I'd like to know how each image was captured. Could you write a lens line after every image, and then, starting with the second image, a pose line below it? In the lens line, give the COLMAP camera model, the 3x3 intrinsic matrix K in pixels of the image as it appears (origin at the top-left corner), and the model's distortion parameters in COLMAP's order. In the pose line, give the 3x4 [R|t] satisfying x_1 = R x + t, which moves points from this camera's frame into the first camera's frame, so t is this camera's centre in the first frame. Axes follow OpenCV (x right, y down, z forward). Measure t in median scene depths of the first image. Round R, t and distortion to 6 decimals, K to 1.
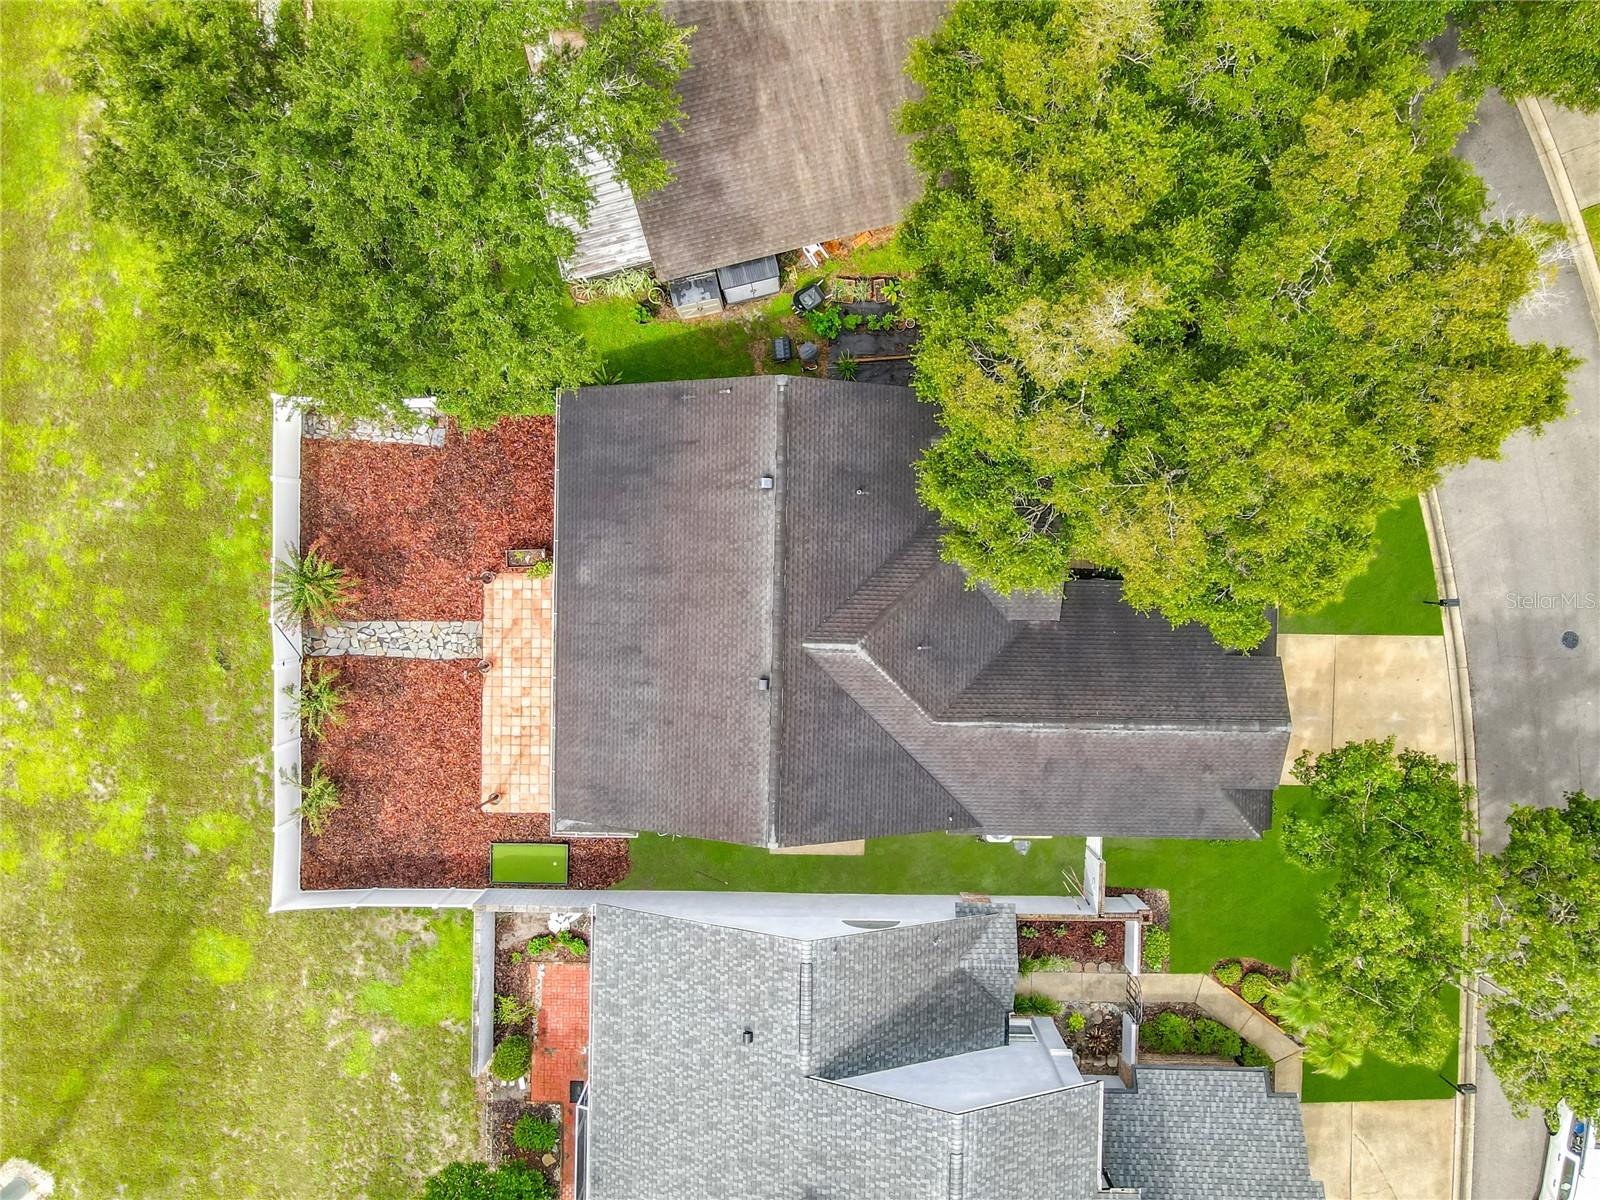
lens RADIAL K [[1174.9, 0, 800.0], [0, 1174.9, 600.0], [0, 0, 1]] dist [0.011994, 0.008267]
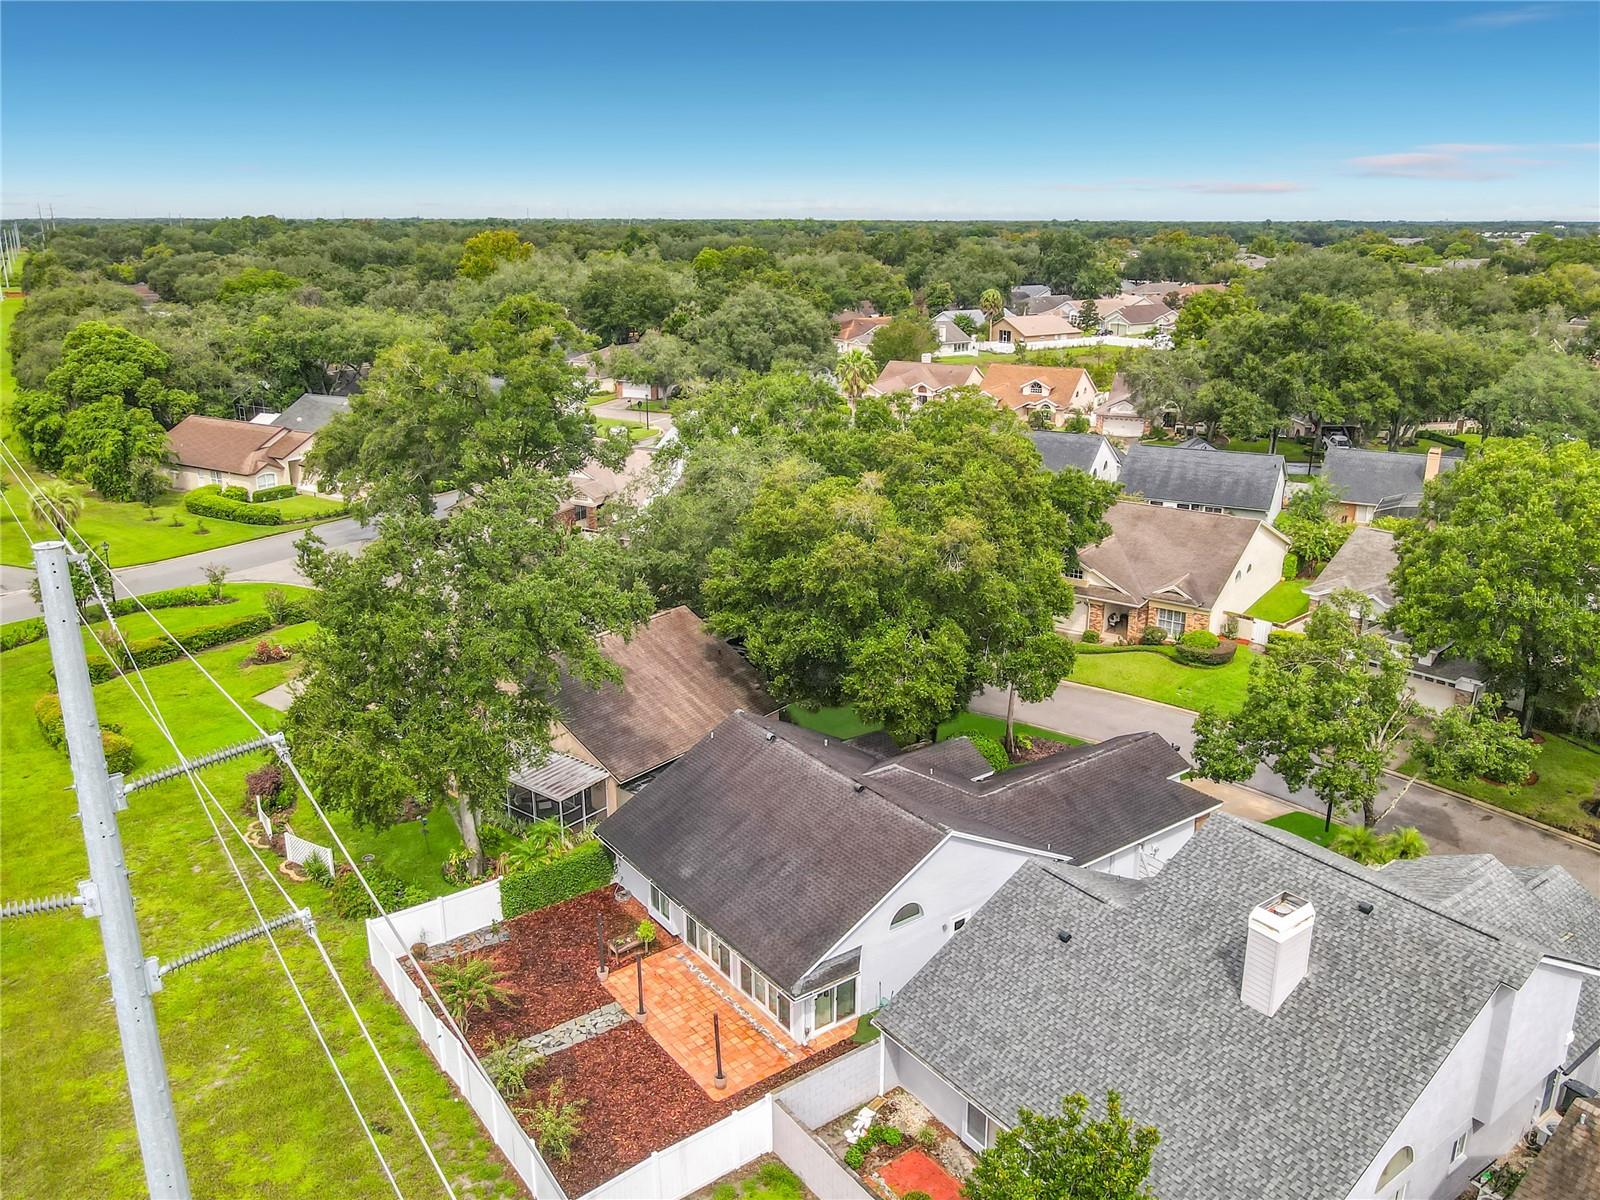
lens RADIAL K [[1174.9, 0, 800.0], [0, 1174.9, 600.0], [0, 0, 1]] dist [0.011994, 0.008267]
pose [[0.798922, -0.182726, 0.573005, -0.764085], [0.601375, 0.229244, -0.765373, 0.946715], [0.008495, 0.956064, 0.293035, 0.403454]]
